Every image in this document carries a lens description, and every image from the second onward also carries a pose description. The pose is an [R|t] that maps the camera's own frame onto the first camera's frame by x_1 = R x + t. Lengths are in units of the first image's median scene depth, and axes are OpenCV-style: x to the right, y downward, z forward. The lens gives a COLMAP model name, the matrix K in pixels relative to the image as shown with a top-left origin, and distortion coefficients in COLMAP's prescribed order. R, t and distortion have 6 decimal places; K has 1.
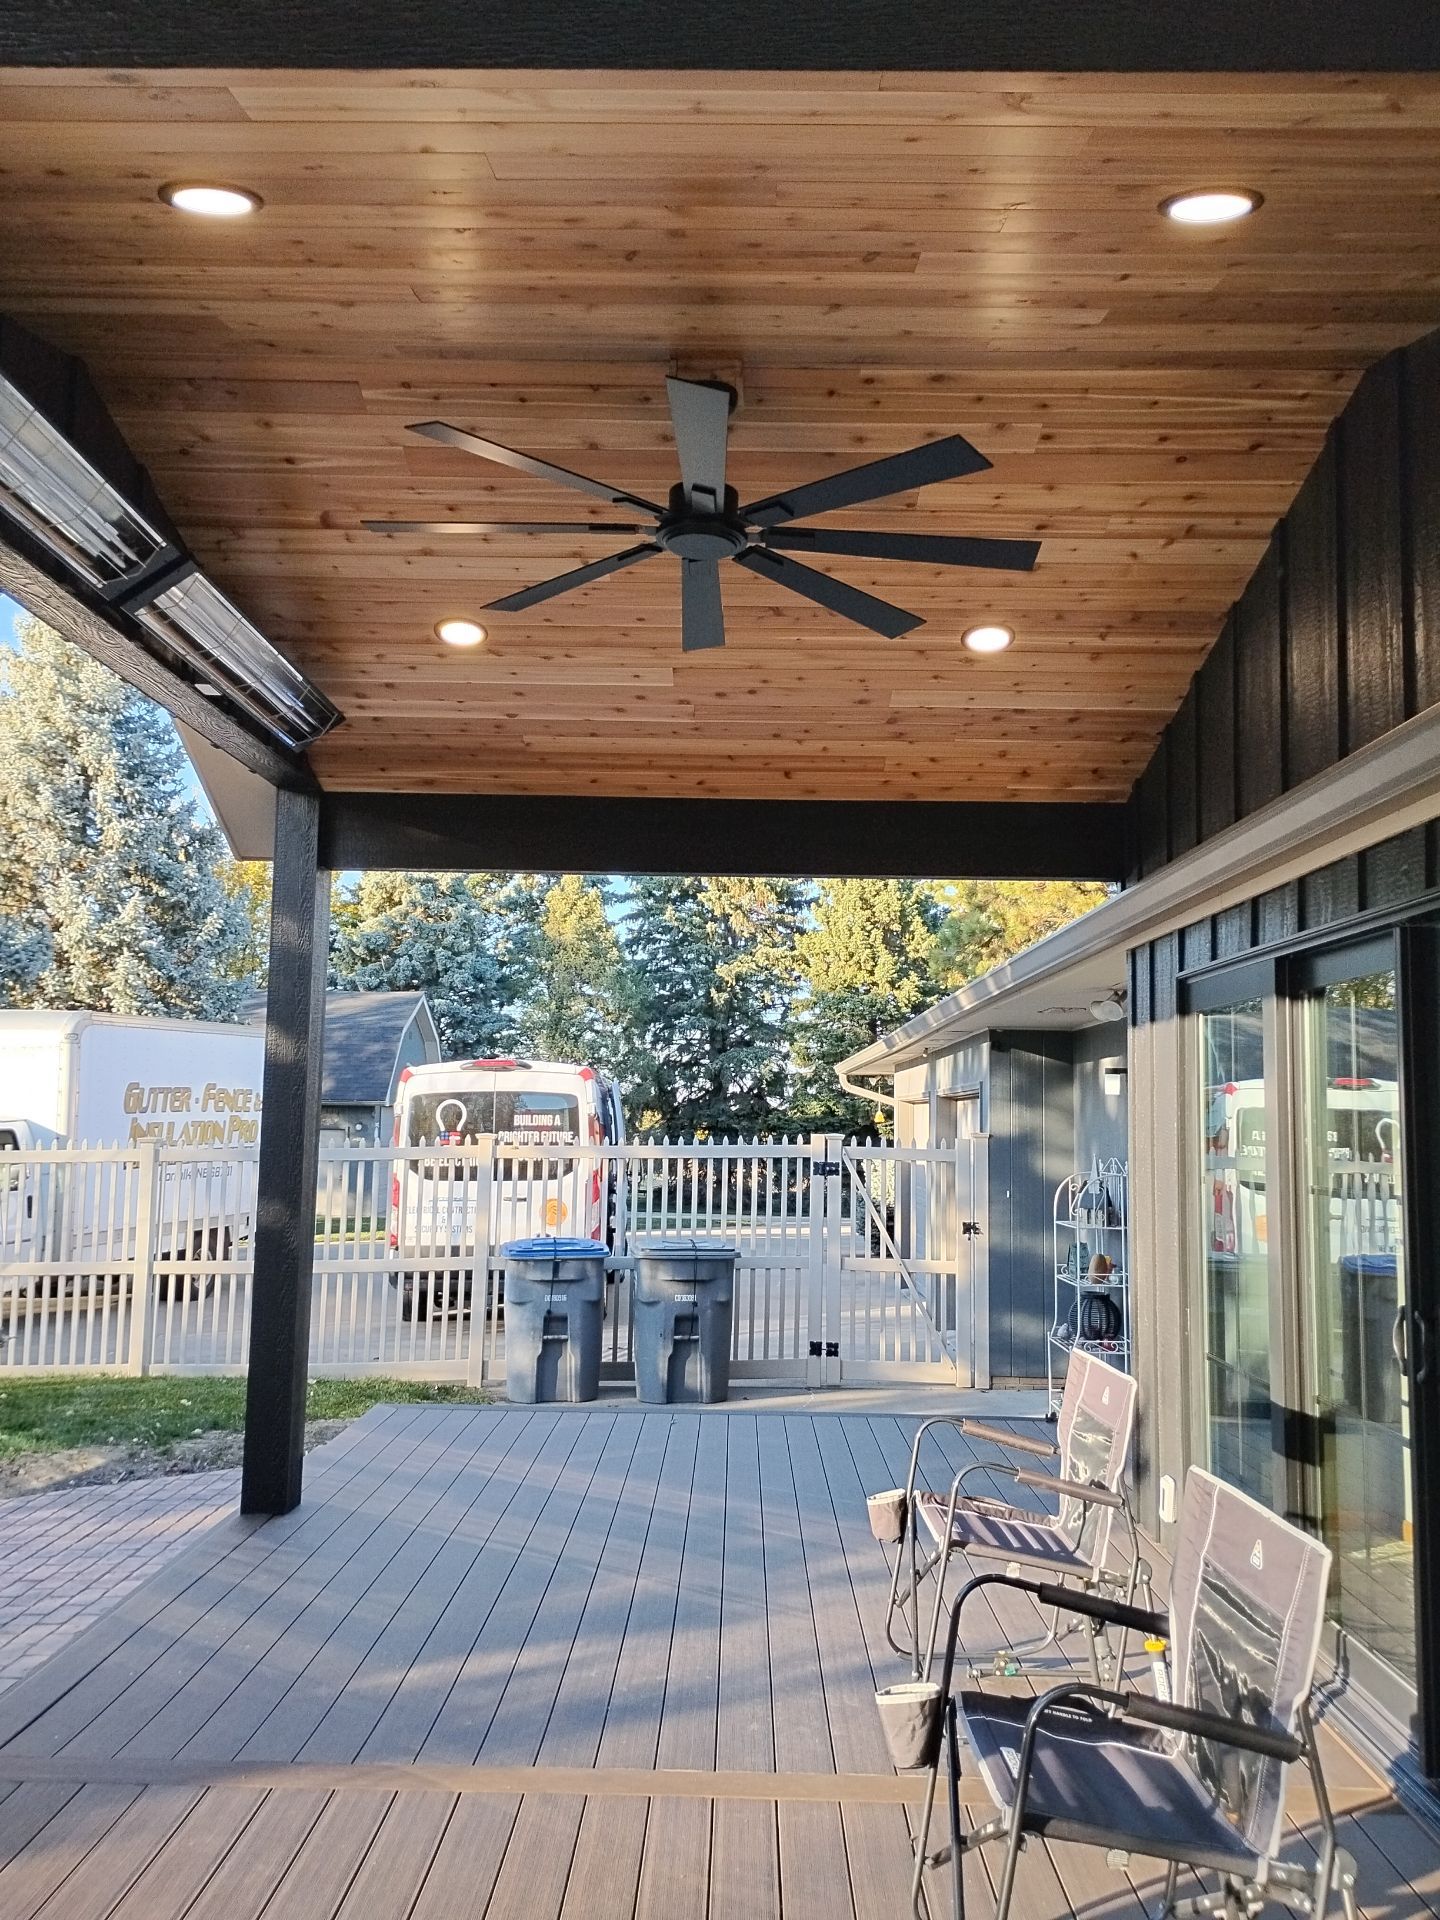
lens RADIAL K [[1554.2, 0, 717.4], [0, 1554.2, 954.4], [0, 0, 1]] dist [0.068021, -0.077803]
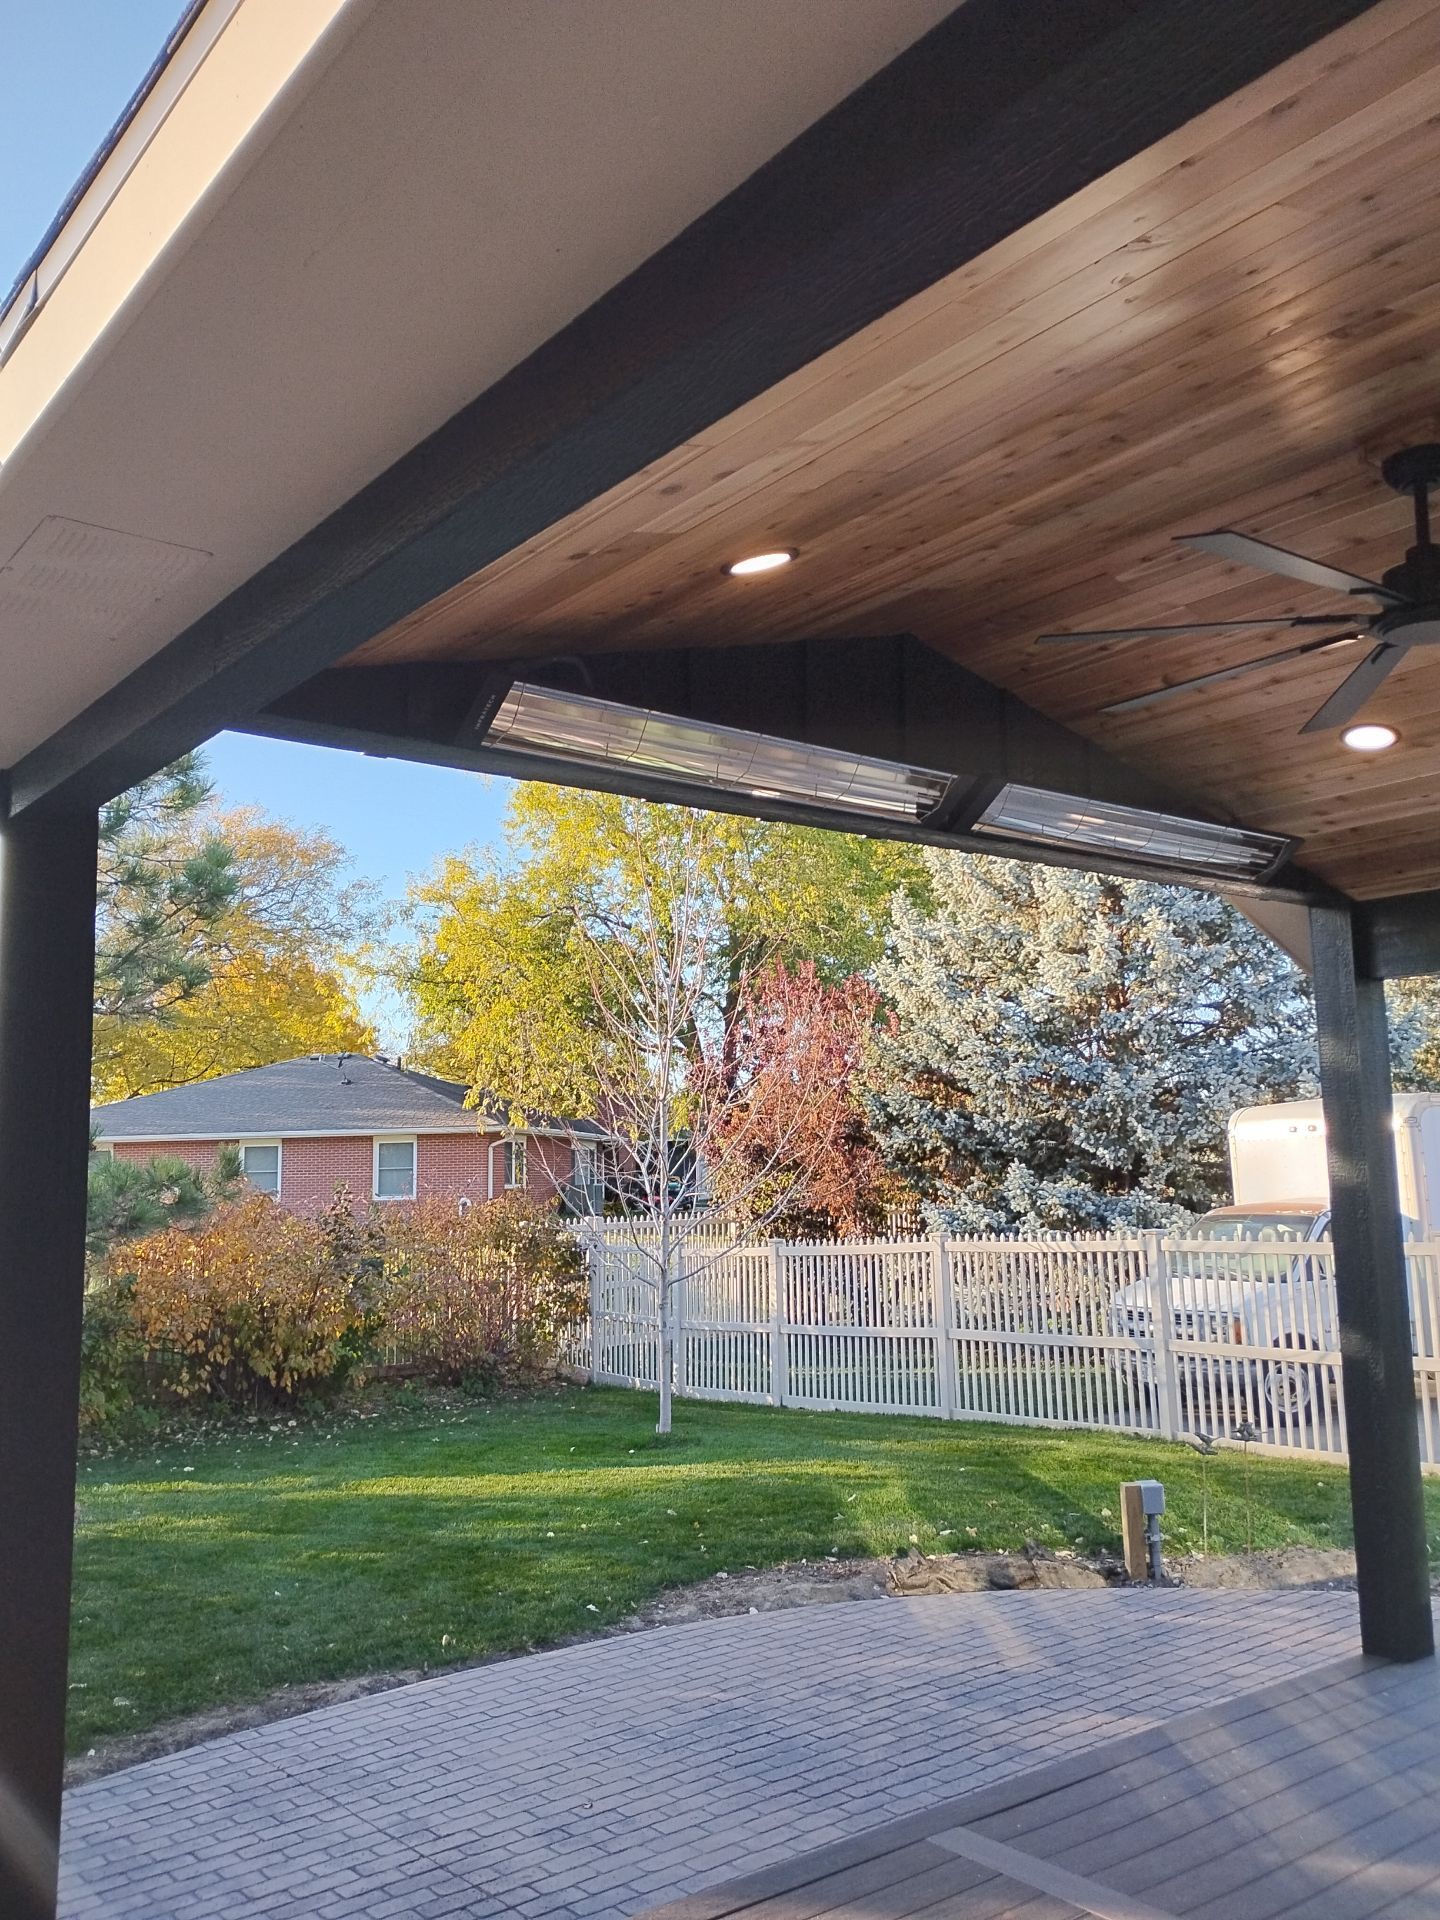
lens RADIAL K [[1554.2, 0, 716.9], [0, 1554.2, 958.9], [0, 0, 1]] dist [0.068021, -0.077803]
pose [[0.633308, -0.133741, -0.762256, 0.311841], [0.106193, 0.990655, -0.085586, -0.037387], [0.766580, -0.026744, 0.641592, 0.097260]]
